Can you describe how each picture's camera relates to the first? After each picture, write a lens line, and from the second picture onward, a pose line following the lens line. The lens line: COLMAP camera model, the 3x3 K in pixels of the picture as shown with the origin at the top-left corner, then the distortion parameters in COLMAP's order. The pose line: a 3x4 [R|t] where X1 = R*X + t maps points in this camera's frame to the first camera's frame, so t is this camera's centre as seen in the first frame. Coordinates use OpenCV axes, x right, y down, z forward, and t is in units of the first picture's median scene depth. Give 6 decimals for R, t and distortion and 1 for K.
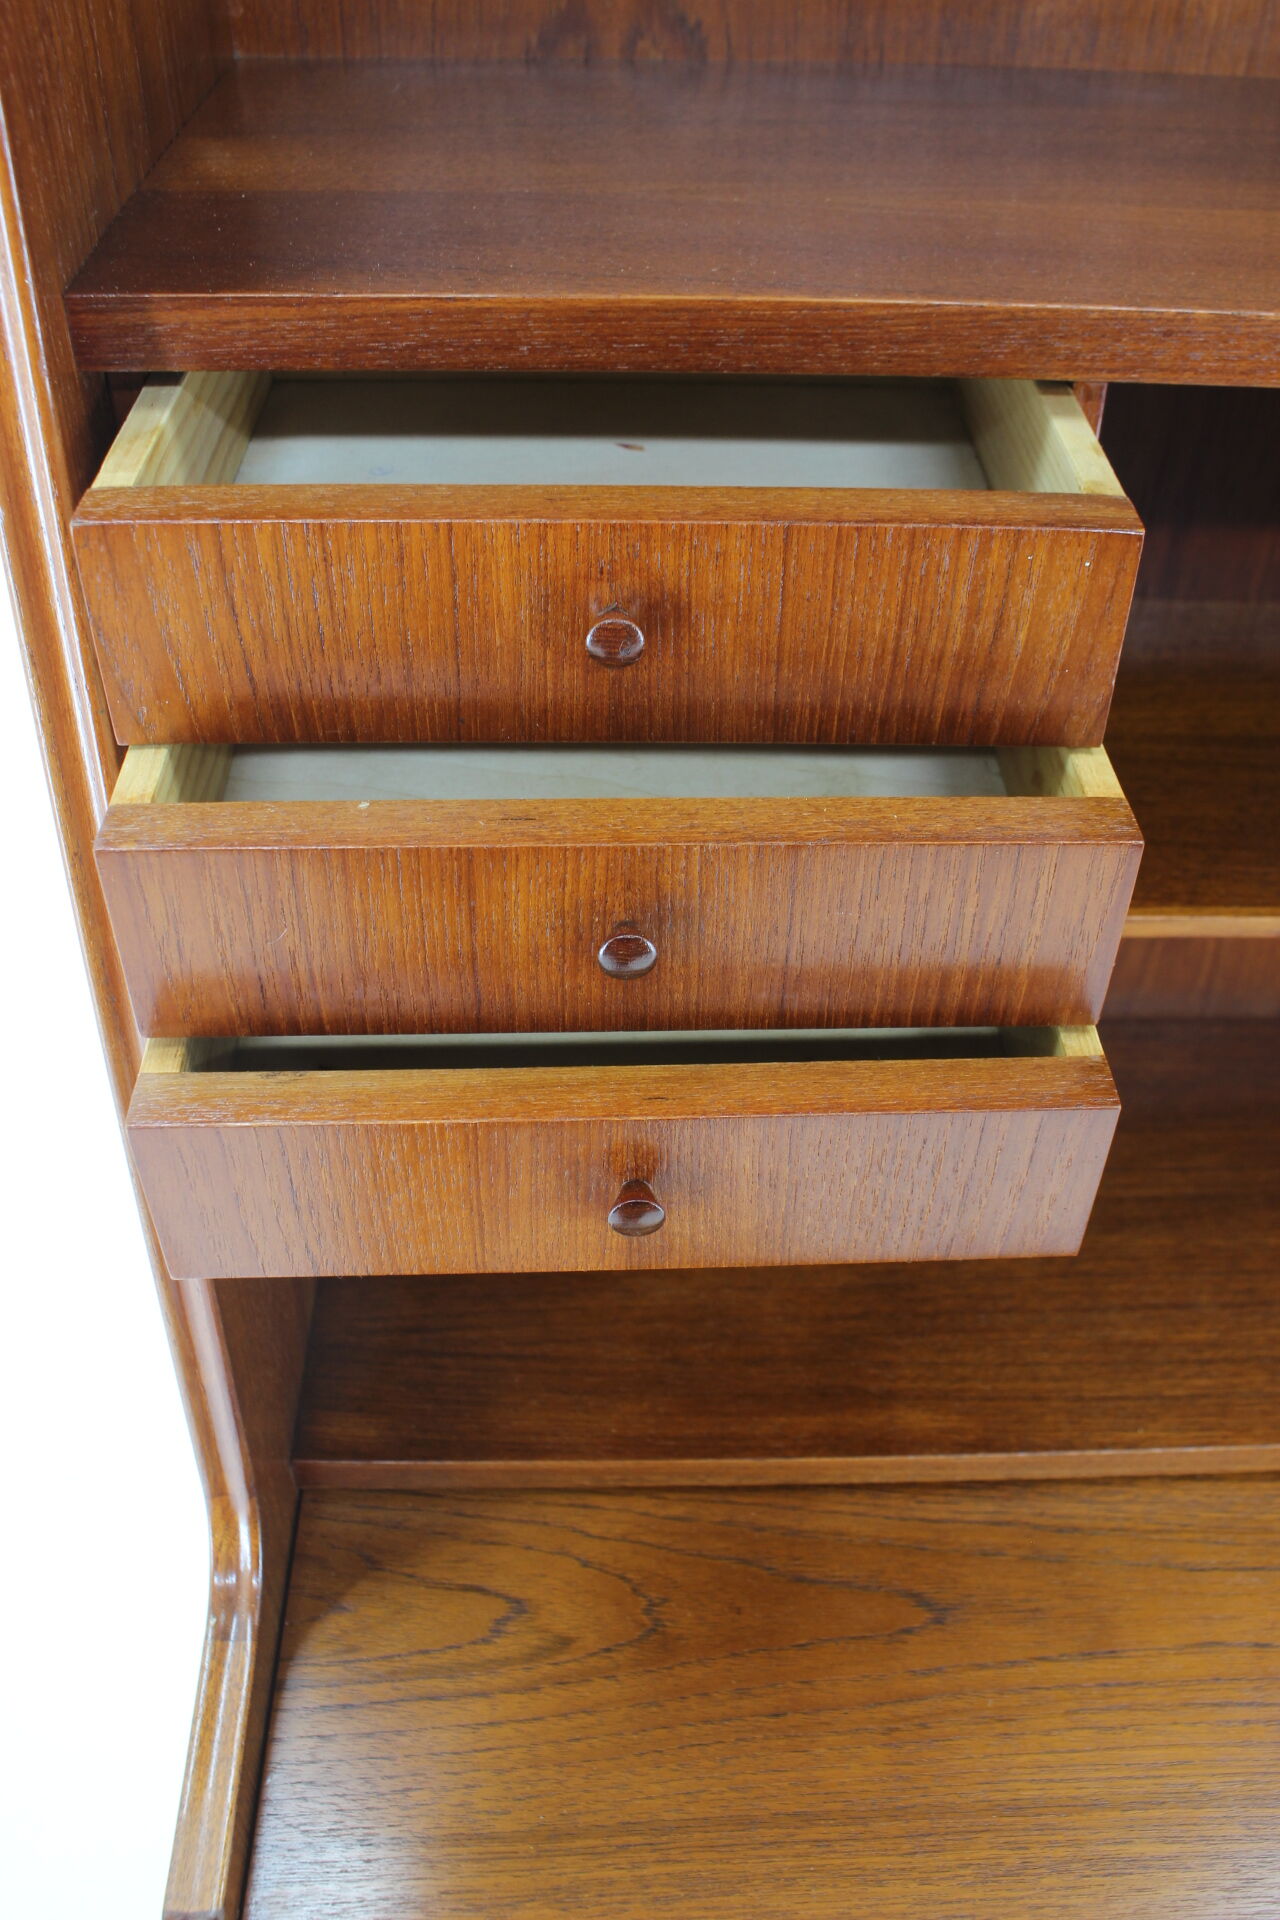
lens RADIAL K [[1753.0, 0, 658.7], [0, 1753.0, 968.0], [0, 0, 1]] dist [-0.126180, 0.046673]
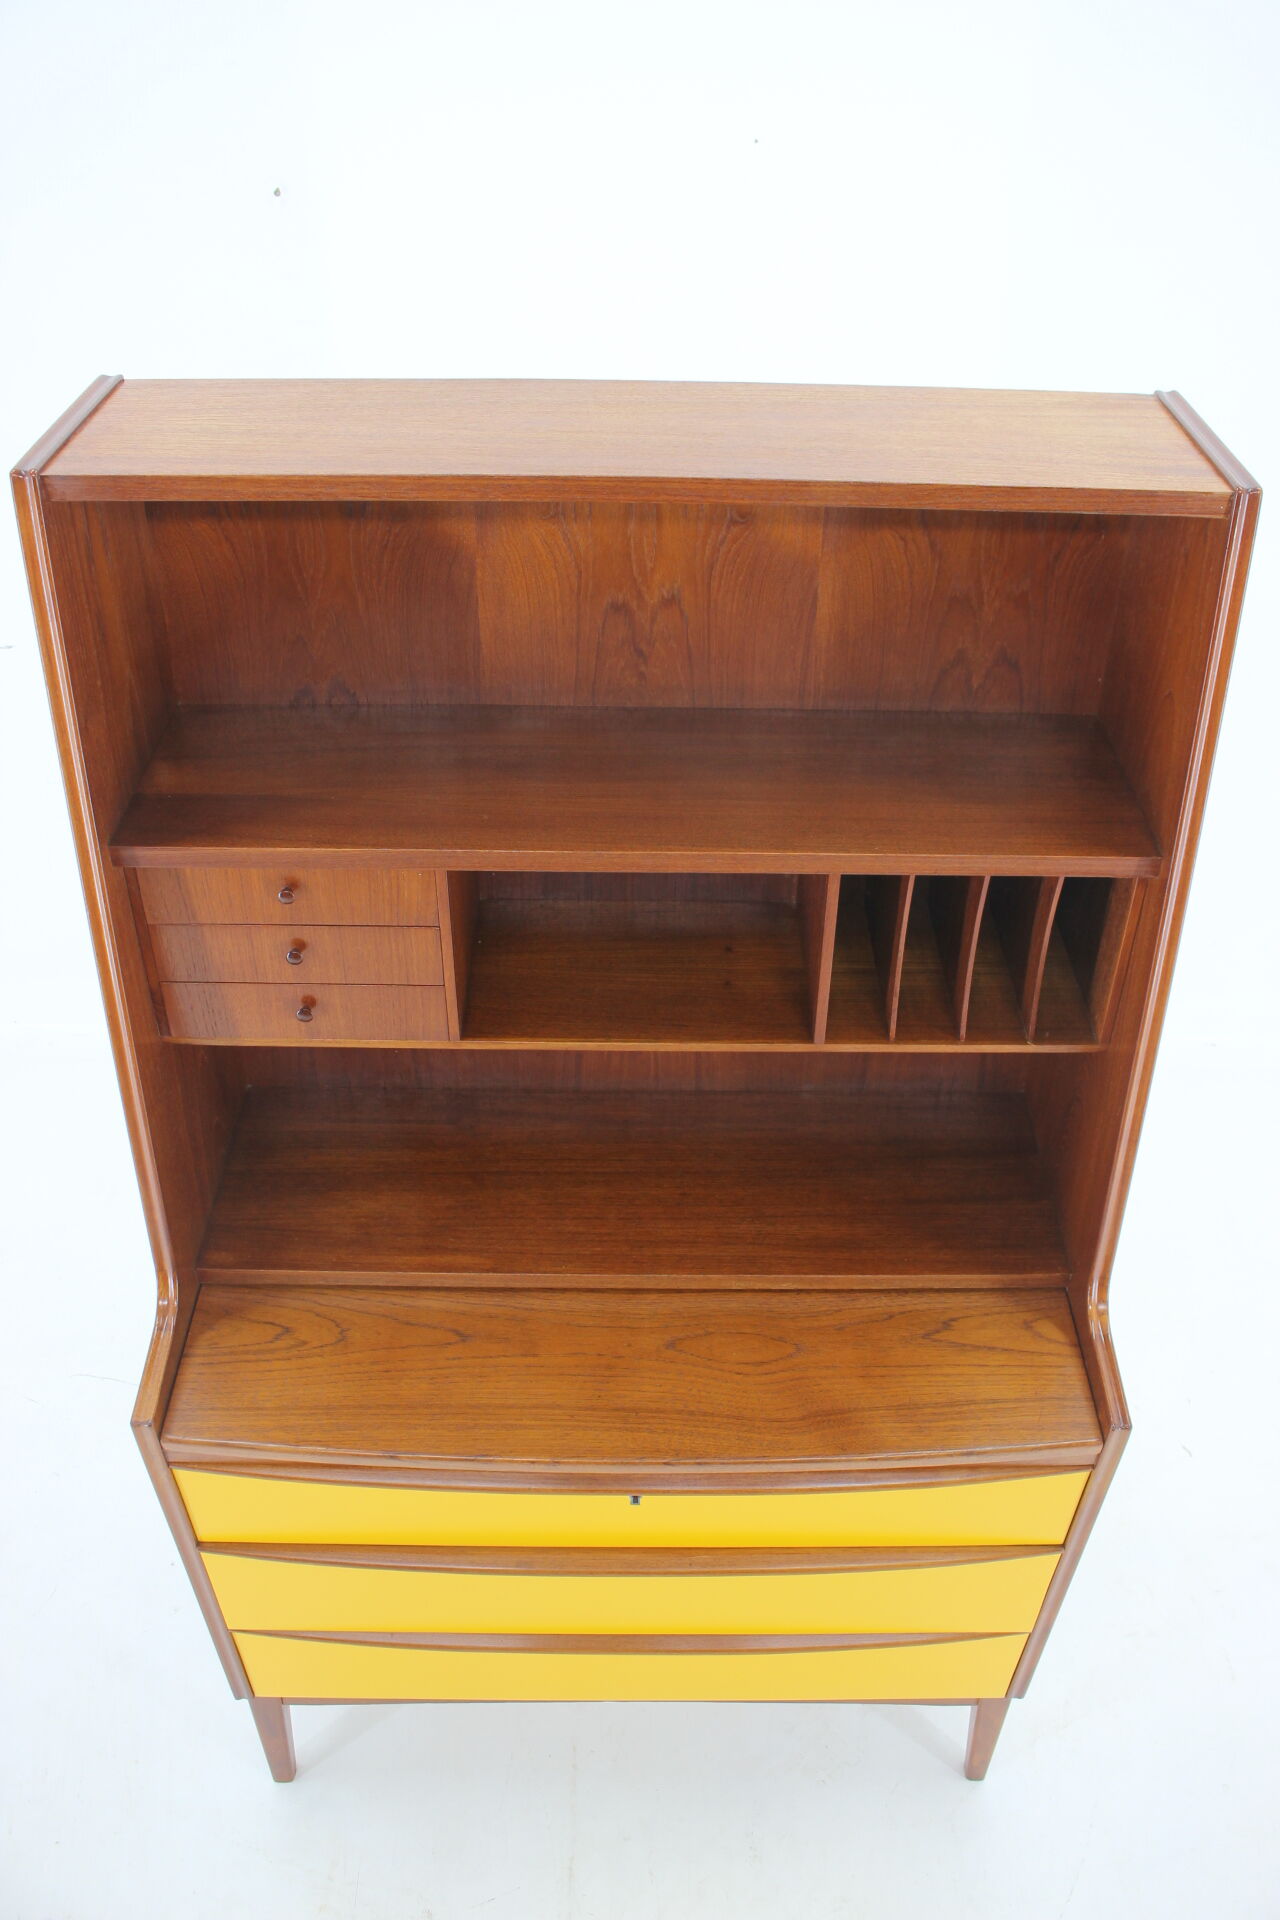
lens RADIAL K [[1677.2, 0, 682.0], [0, 1677.2, 970.7], [0, 0, 1]] dist [-0.160402, 0.126630]
pose [[0.999929, 0.011864, 0.000924, 0.466182], [-0.011782, 0.997942, -0.063036, 0.015774], [-0.001670, 0.063021, 0.998011, -1.332682]]
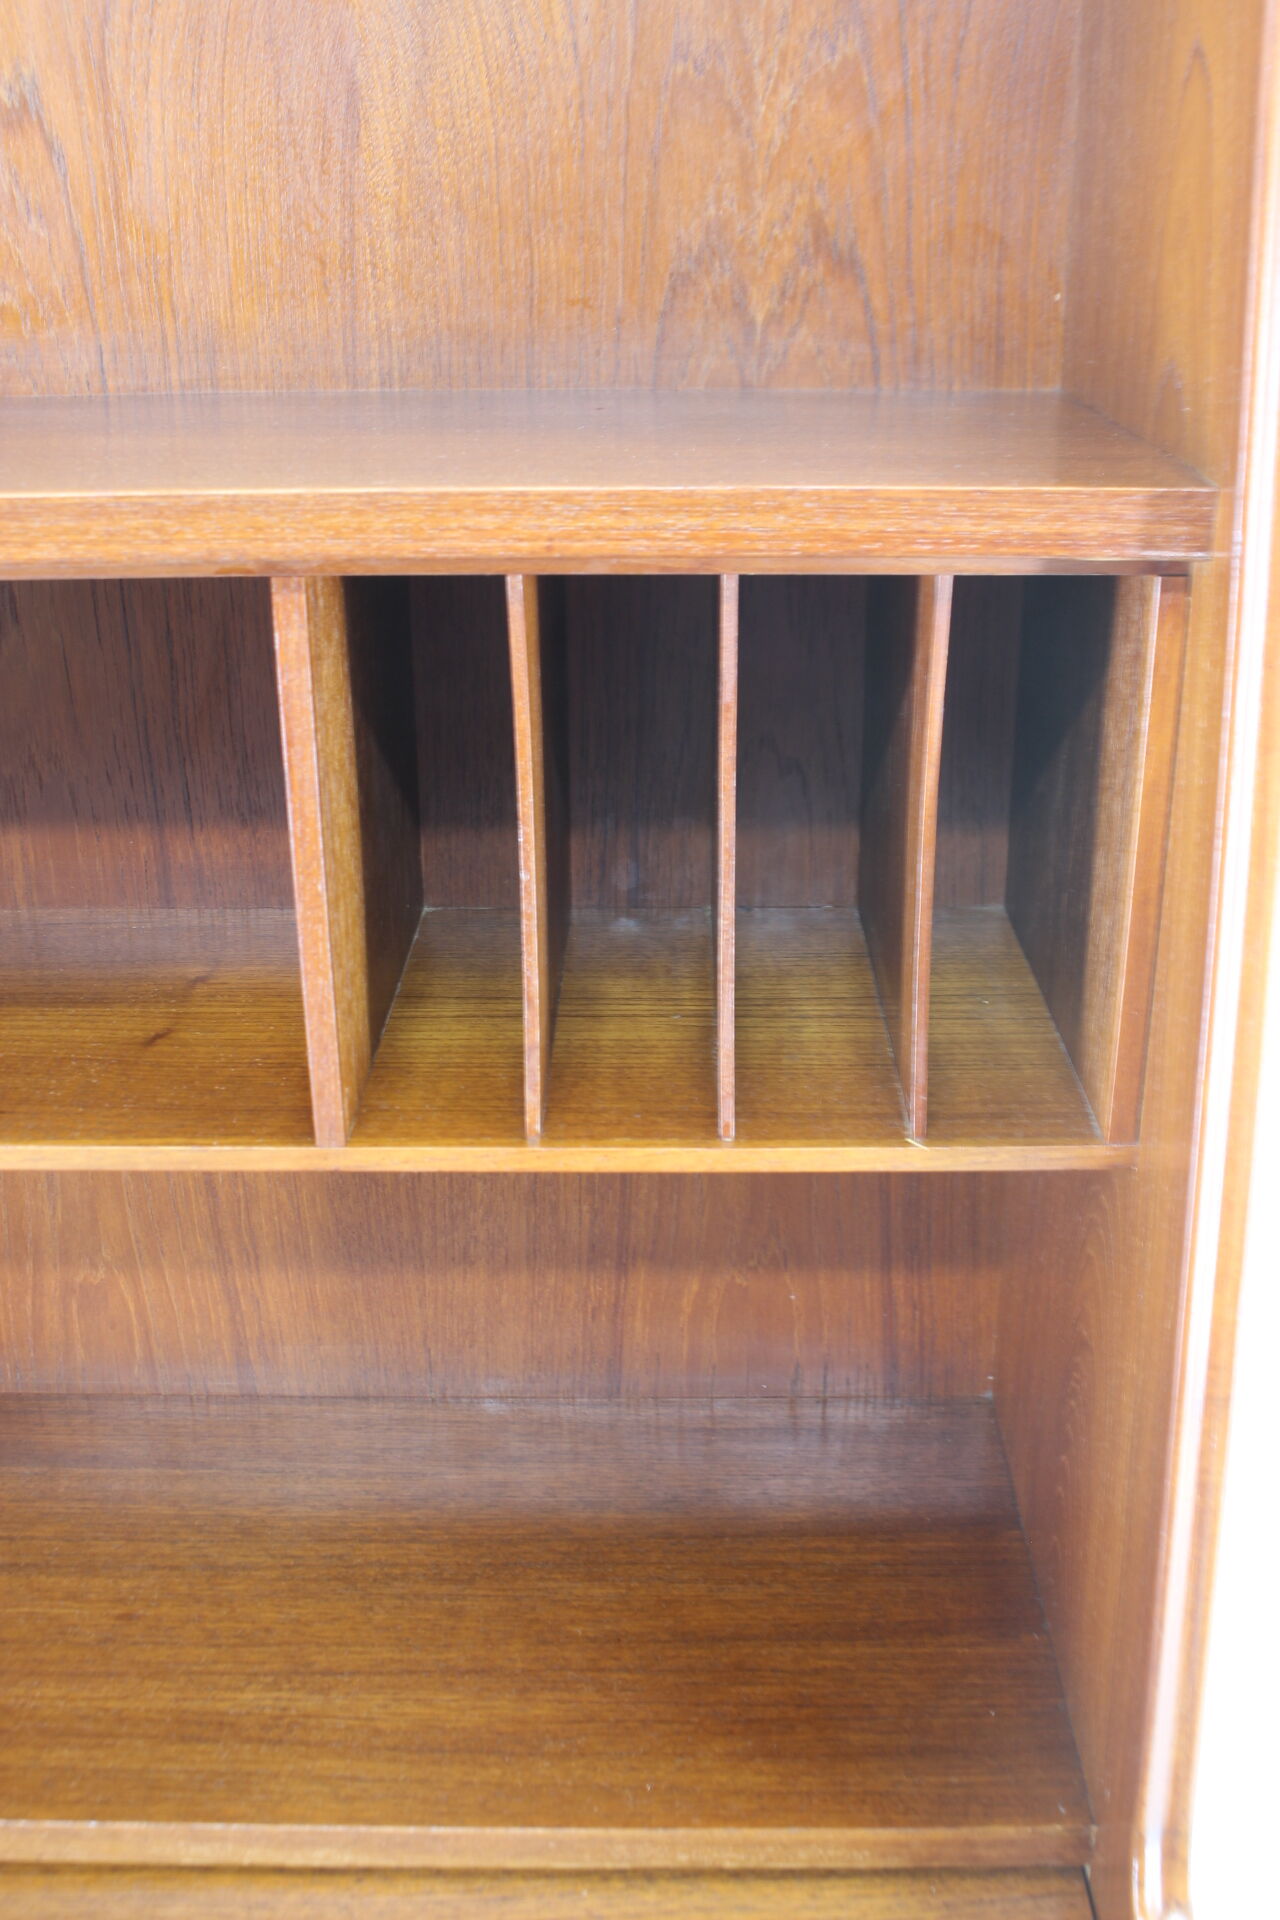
lens RADIAL K [[1977.1, 0, 682.0], [0, 1977.1, 946.0], [0, 0, 1]] dist [-0.090108, 0.000000]
pose [[0.999558, -0.004014, -0.029467, 0.849844], [-0.005881, 0.944596, -0.328181, 0.192624], [0.029151, 0.328209, 0.944155, -0.047428]]
